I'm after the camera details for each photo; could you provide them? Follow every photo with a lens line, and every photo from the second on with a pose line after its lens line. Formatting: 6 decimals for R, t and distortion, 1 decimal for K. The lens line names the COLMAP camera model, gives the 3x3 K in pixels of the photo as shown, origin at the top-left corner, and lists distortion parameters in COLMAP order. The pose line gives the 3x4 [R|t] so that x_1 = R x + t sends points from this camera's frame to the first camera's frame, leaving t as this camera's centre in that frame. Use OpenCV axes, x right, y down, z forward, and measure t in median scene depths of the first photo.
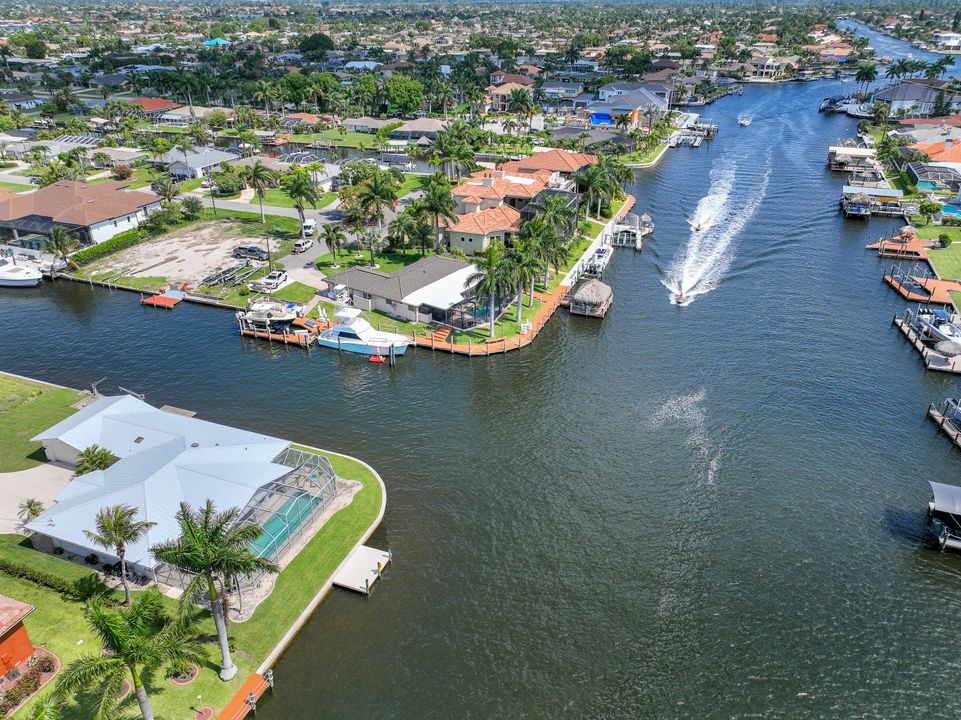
lens RADIAL K [[706.9, 0, 480.5], [0, 706.9, 360.0], [0, 0, 1]] dist [0.003675, 0.014326]
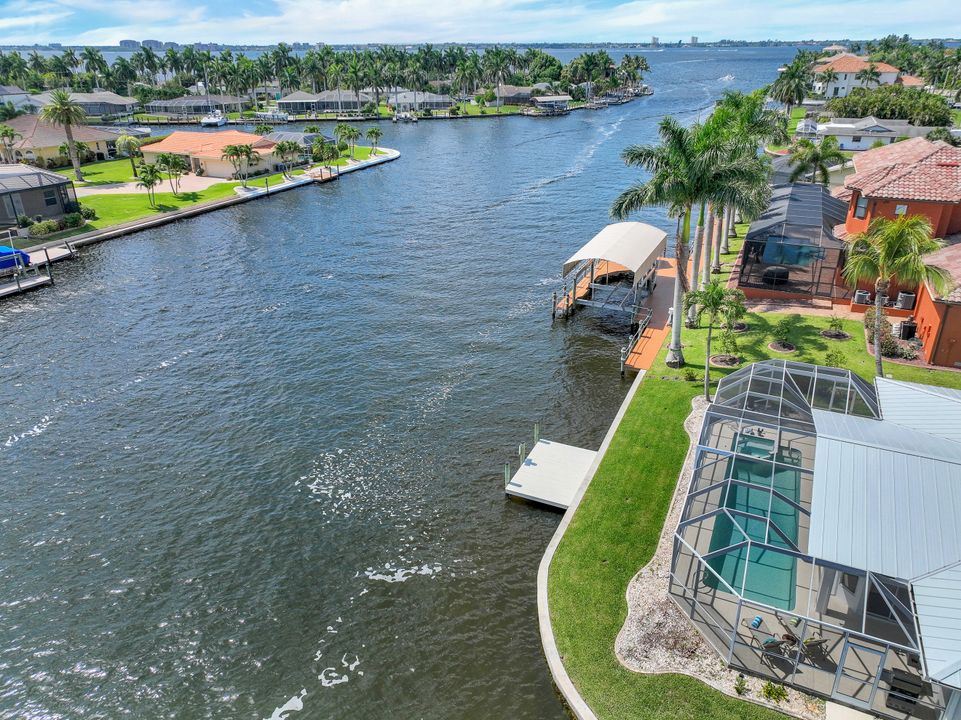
lens RADIAL K [[671.1, 0, 480.5], [0, 671.1, 360.0], [0, 0, 1]] dist [0.002977, 0.006947]
pose [[-0.998300, -0.009570, 0.057497, -0.078027], [0.039188, 0.620033, 0.783597, -0.106951], [-0.043149, 0.784518, -0.618603, 0.722750]]
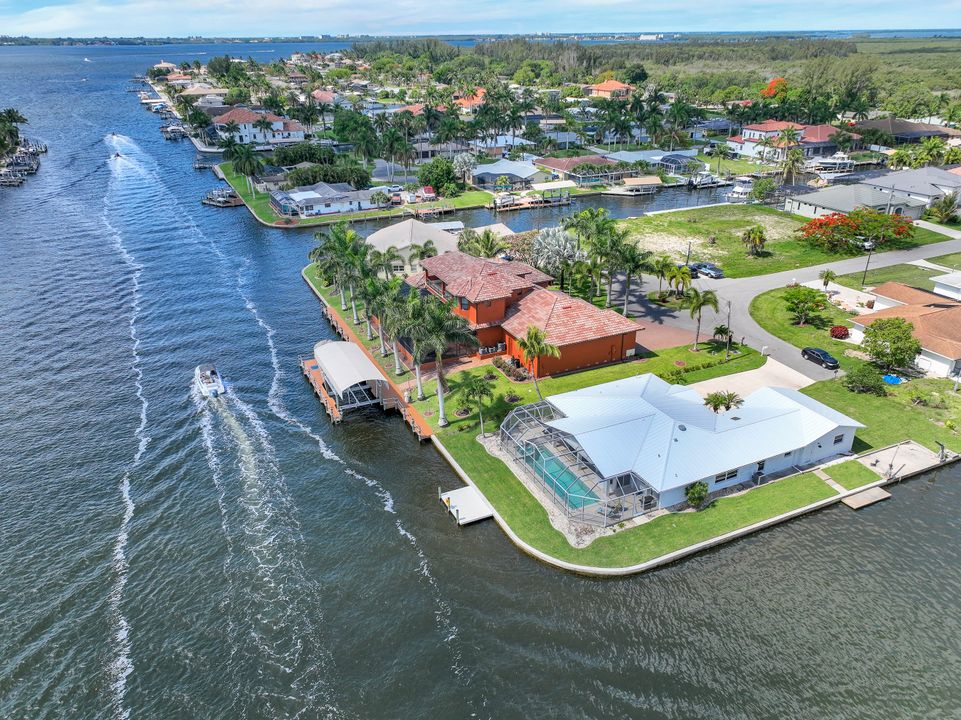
lens RADIAL K [[706.9, 0, 480.5], [0, 706.9, 360.0], [0, 0, 1]] dist [0.003675, 0.014326]
pose [[-0.686241, 0.314835, -0.655708, 0.259540], [-0.314971, 0.683949, 0.658032, -0.325112], [0.655643, 0.658097, -0.370190, 0.723383]]
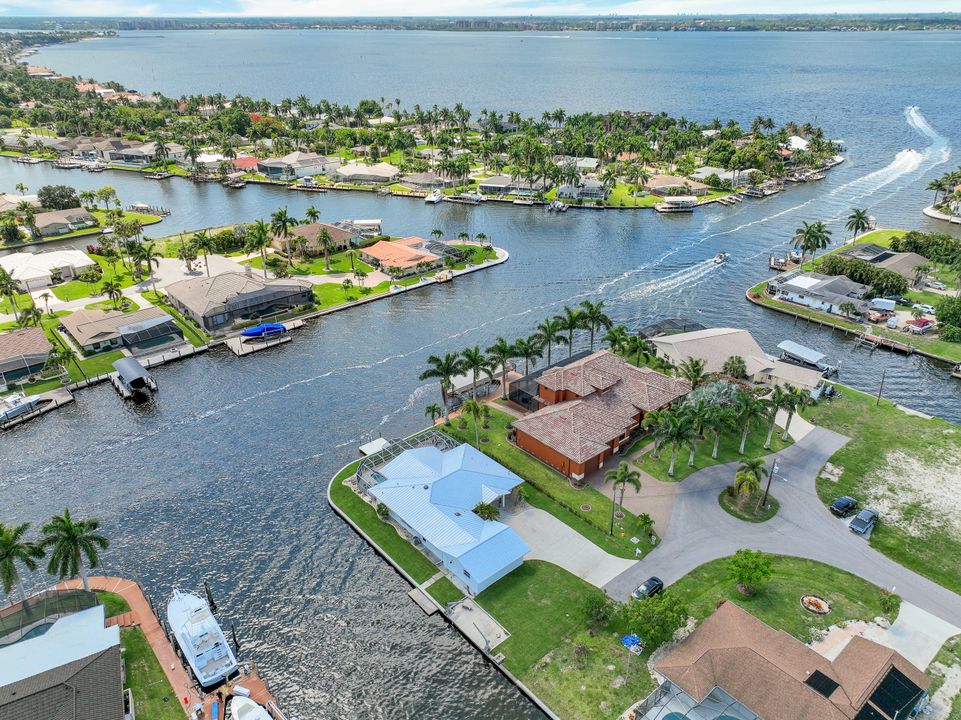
lens RADIAL K [[692.2, 0, 480.5], [0, 692.2, 360.0], [0, 0, 1]] dist [0.002231, 0.019959]
pose [[-0.885571, -0.197409, 0.420469, -0.696028], [0.216386, 0.625658, 0.749486, -0.736597], [-0.411025, 0.754706, -0.511348, 0.973788]]
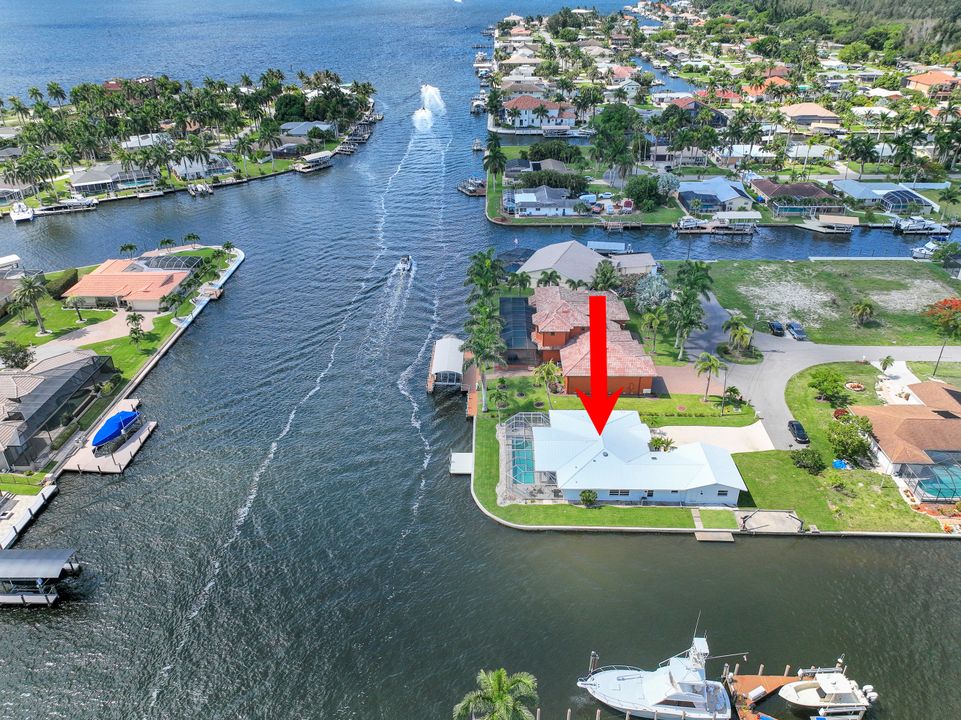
lens RADIAL K [[706.9, 0, 480.5], [0, 706.9, 360.0], [0, 0, 1]] dist [0.003675, 0.014326]
pose [[-0.939254, 0.180550, -0.291896, 0.147754], [-0.140148, 0.574575, 0.806364, -0.733061], [0.313305, 0.798289, -0.514368, 0.980292]]
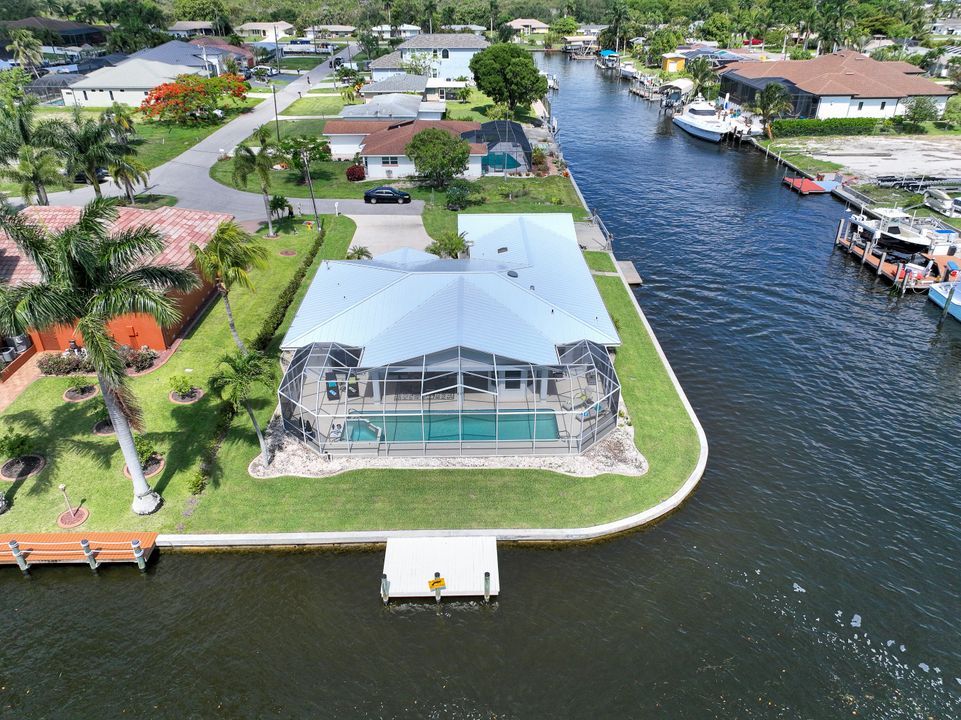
lens RADIAL K [[706.9, 0, 480.5], [0, 706.9, 360.0], [0, 0, 1]] dist [0.003675, 0.014326]
pose [[0.390574, 0.442273, -0.807370, 0.101941], [-0.415176, 0.867400, 0.274311, 0.013464], [0.821633, 0.228062, 0.522405, 0.418248]]
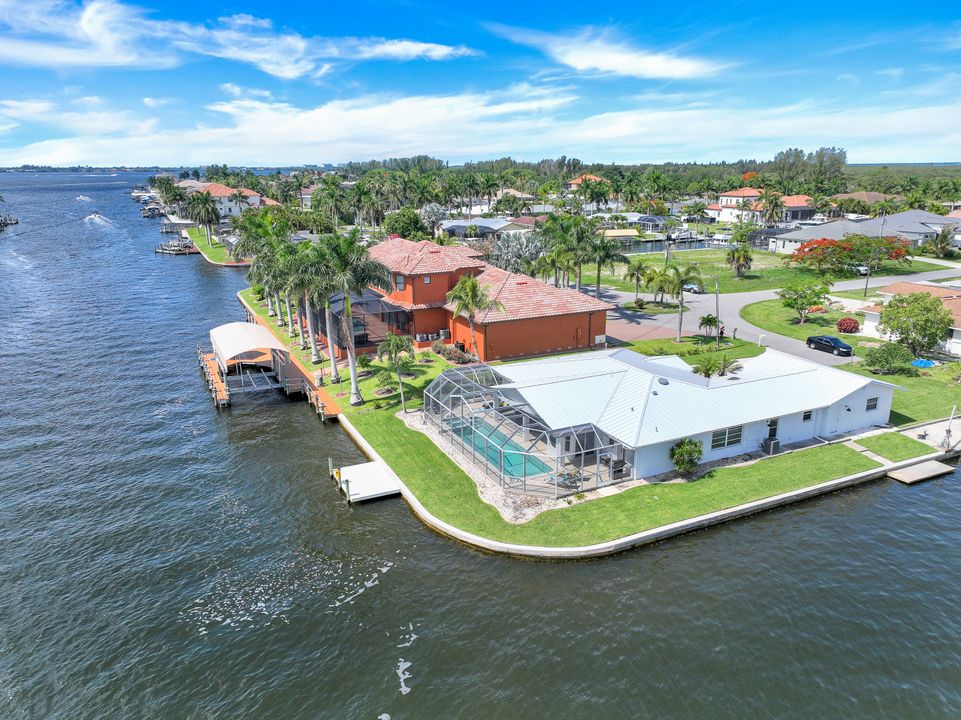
lens RADIAL K [[692.2, 0, 480.5], [0, 692.2, 360.0], [0, 0, 1]] dist [0.002231, 0.019959]
pose [[-0.678182, 0.206655, -0.705239, 0.143724], [-0.320927, 0.780025, 0.537184, -0.142855], [0.661116, 0.590639, -0.462678, 0.771921]]
